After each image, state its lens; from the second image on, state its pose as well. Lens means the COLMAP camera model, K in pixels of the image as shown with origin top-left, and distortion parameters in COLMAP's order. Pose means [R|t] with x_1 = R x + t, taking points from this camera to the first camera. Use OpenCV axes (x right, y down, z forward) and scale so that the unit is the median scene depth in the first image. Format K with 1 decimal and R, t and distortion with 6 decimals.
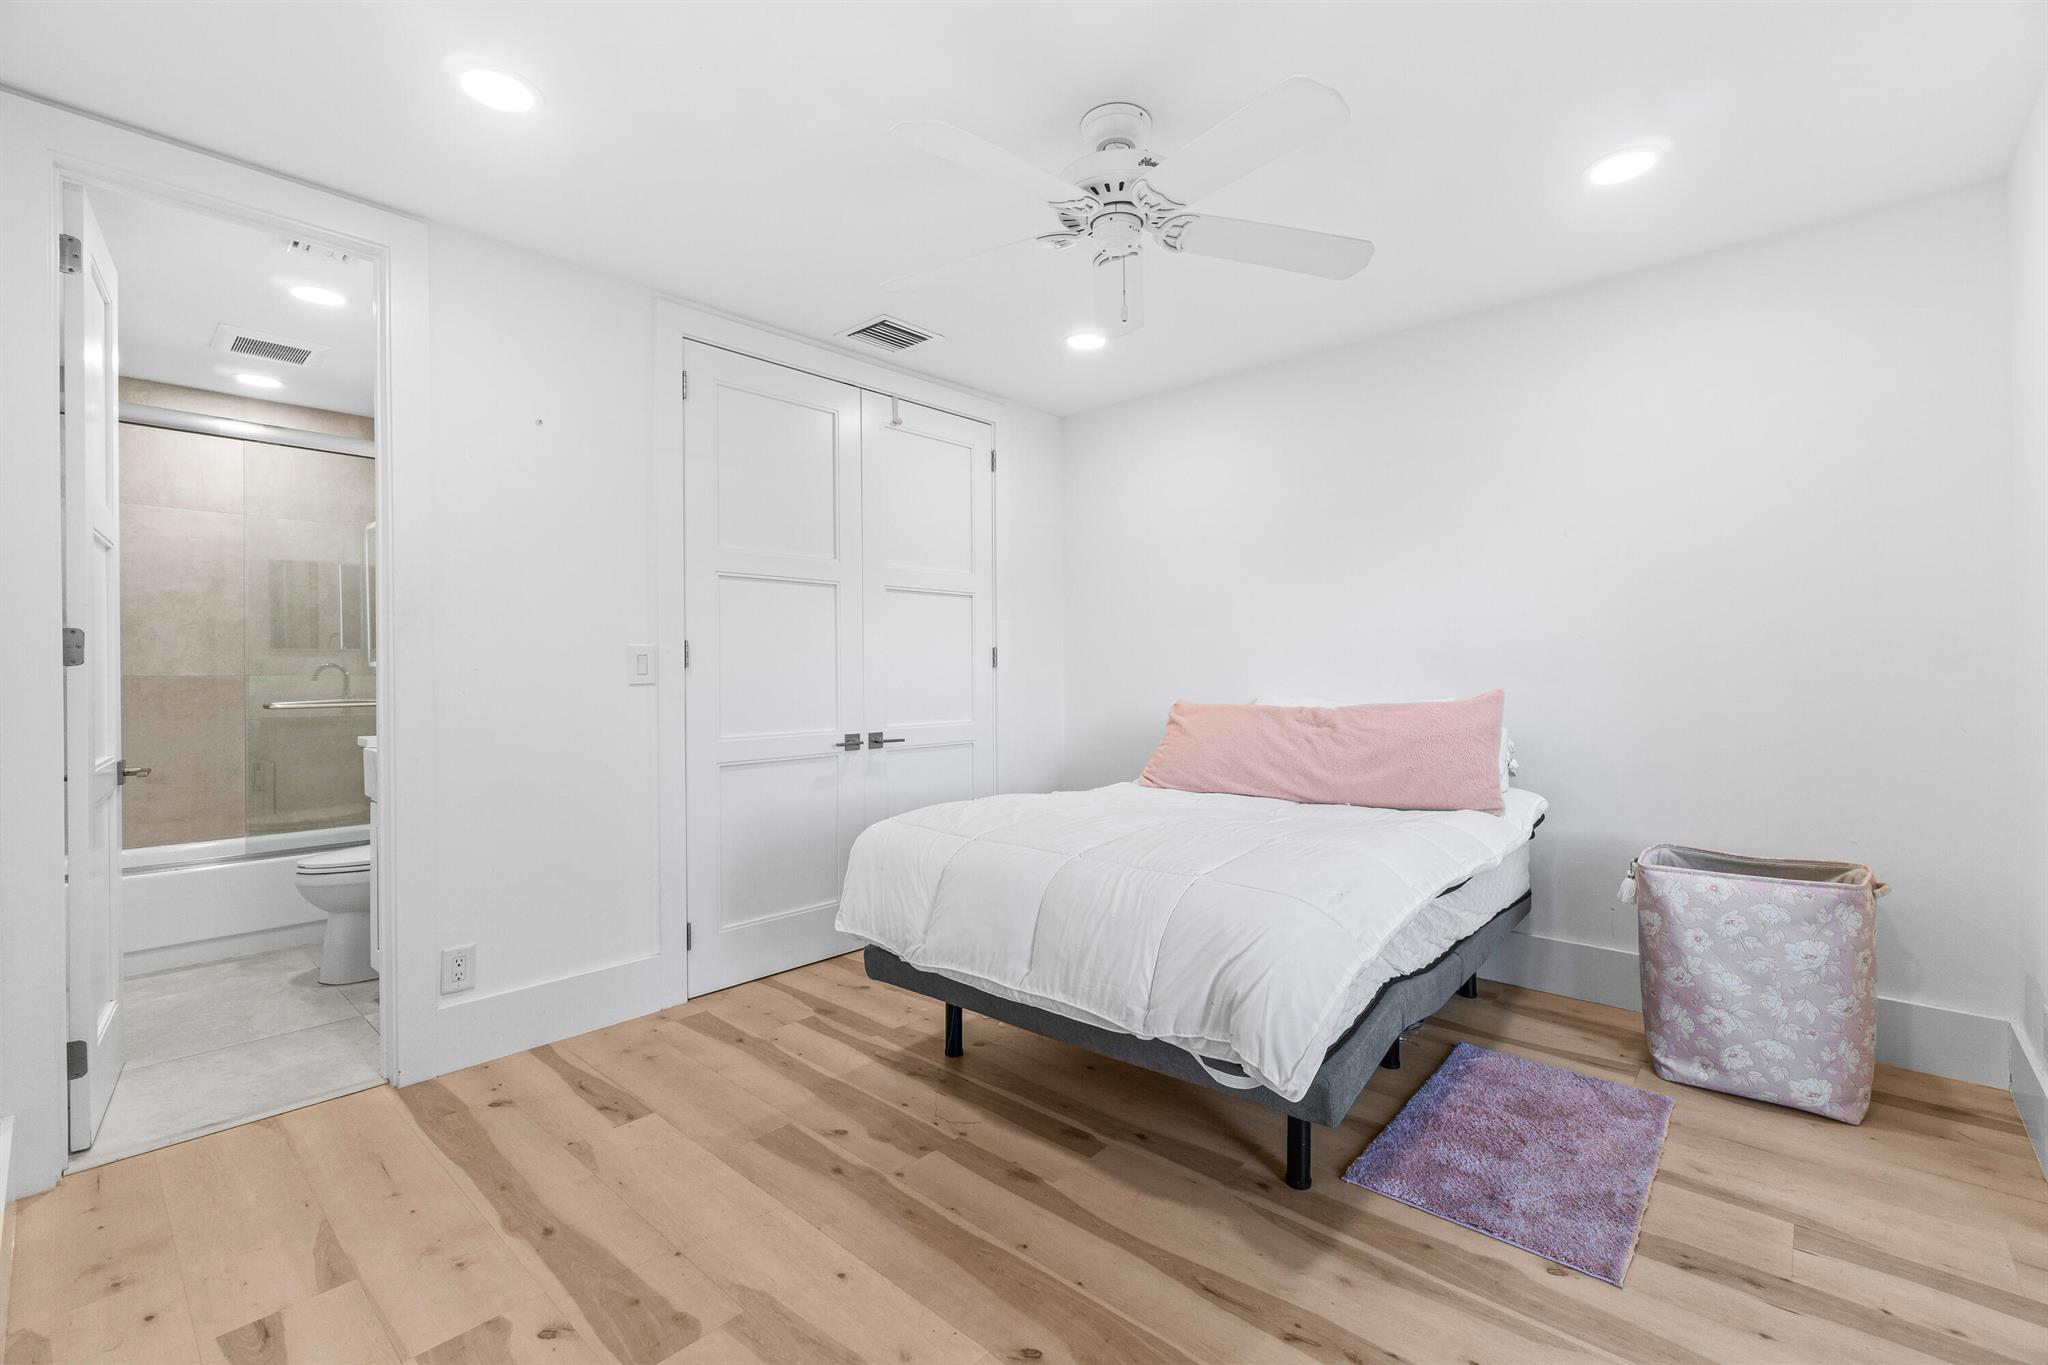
lens RADIAL K [[893.6, 0, 1015.9], [0, 893.6, 674.3], [0, 0, 1]] dist [-0.005710, 0.000779]
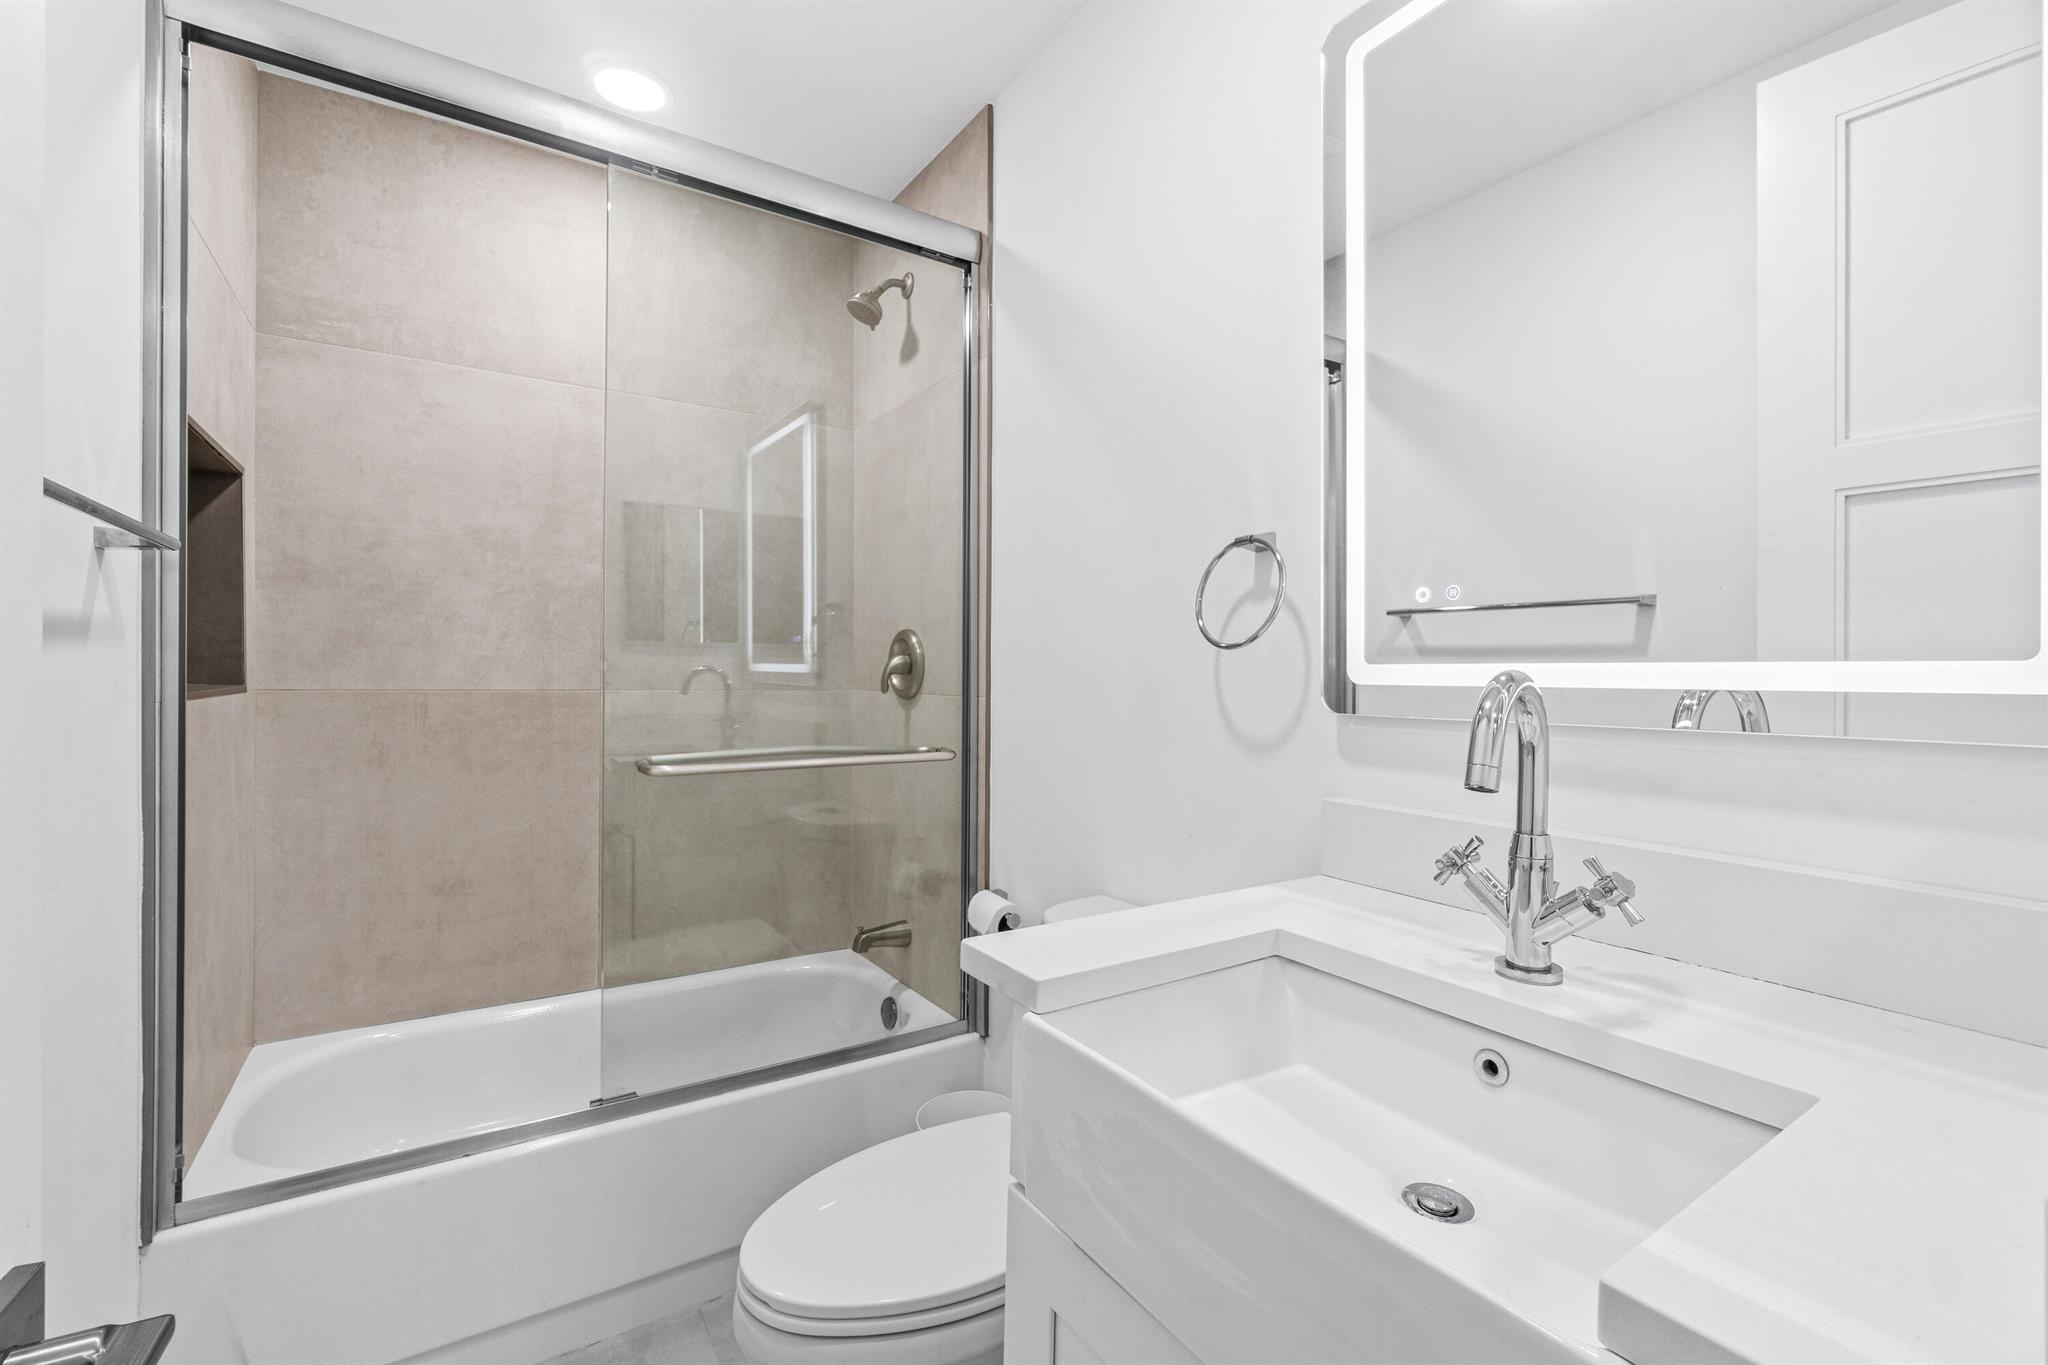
lens RADIAL K [[893.6, 0, 1012.1], [0, 893.6, 681.4], [0, 0, 1]] dist [-0.005710, 0.000779]
pose [[0.965367, 0.015611, -0.260429, -0.499265], [-0.014813, 0.999878, 0.005030, -0.010388], [0.260476, -0.000998, 0.965480, 0.563620]]
